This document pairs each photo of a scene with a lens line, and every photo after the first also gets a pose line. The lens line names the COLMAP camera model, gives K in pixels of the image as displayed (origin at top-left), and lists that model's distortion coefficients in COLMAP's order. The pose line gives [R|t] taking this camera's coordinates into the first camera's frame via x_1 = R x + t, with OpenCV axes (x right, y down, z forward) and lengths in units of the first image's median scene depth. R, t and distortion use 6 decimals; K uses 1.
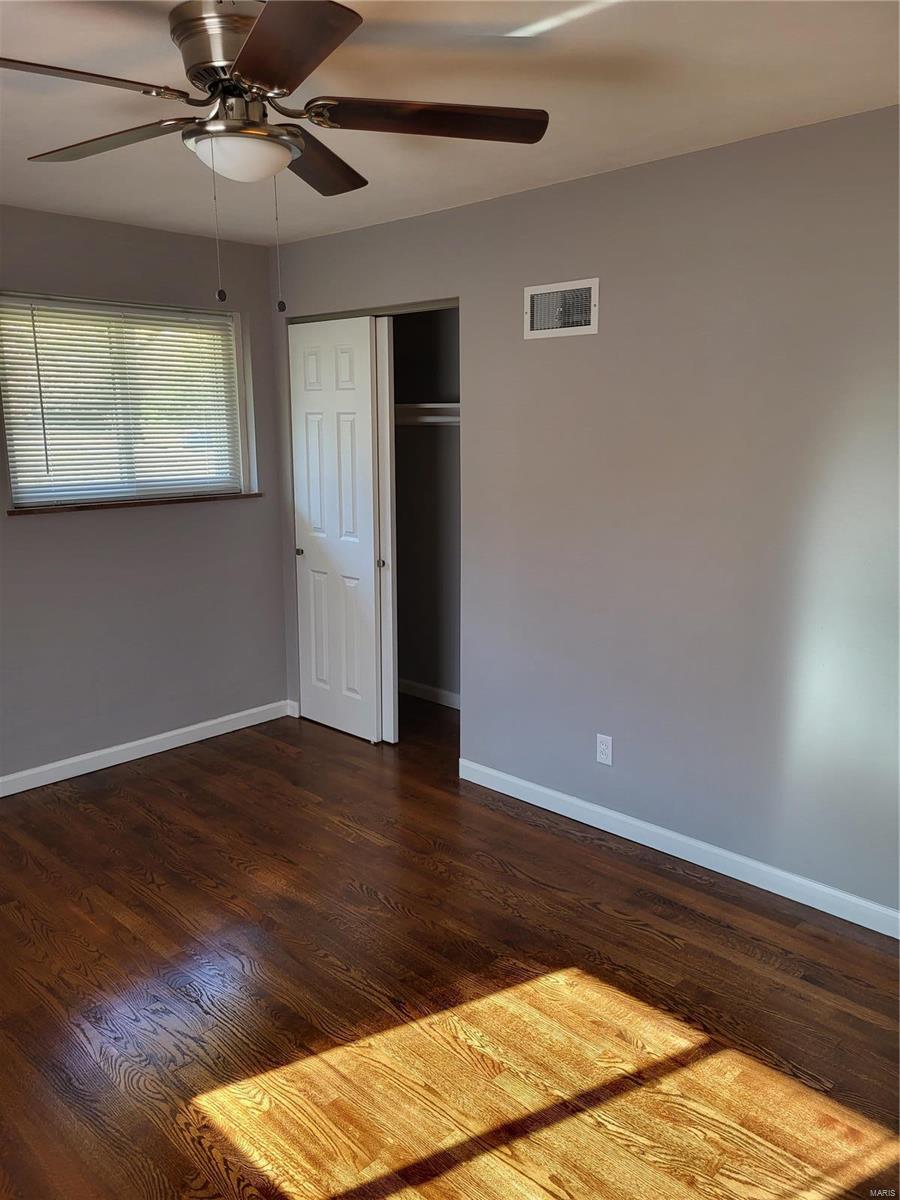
lens RADIAL K [[900.3, 0, 450.0], [0, 900.3, 600.0], [0, 0, 1]] dist [-0.004914, -0.001061]
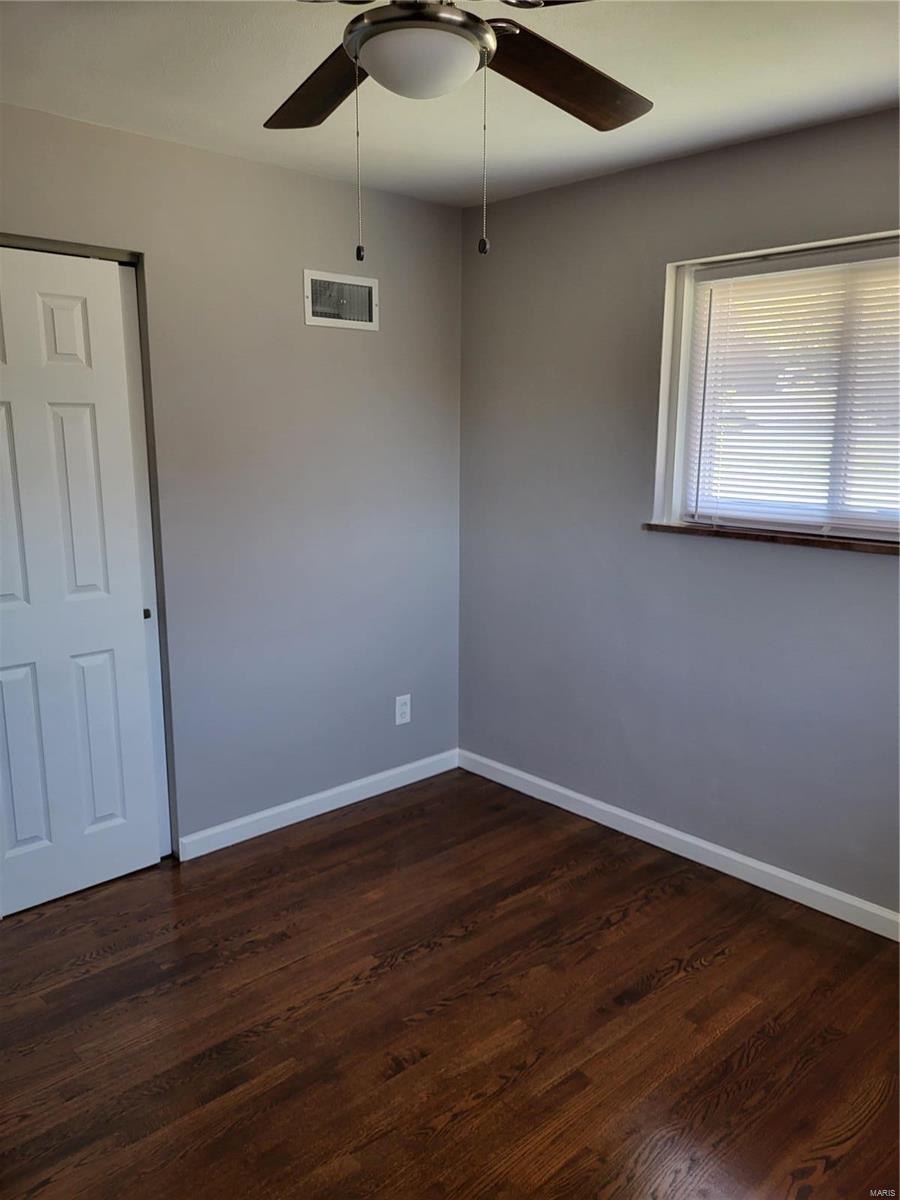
lens RADIAL K [[899.5, 0, 450.0], [0, 899.5, 600.0], [0, 0, 1]] dist [0.004254, 0.000740]
pose [[0.047451, -0.197607, 0.979132, -0.890106], [0.198146, 0.962619, 0.184672, -0.157379], [-0.979023, 0.185248, 0.084832, 0.828641]]
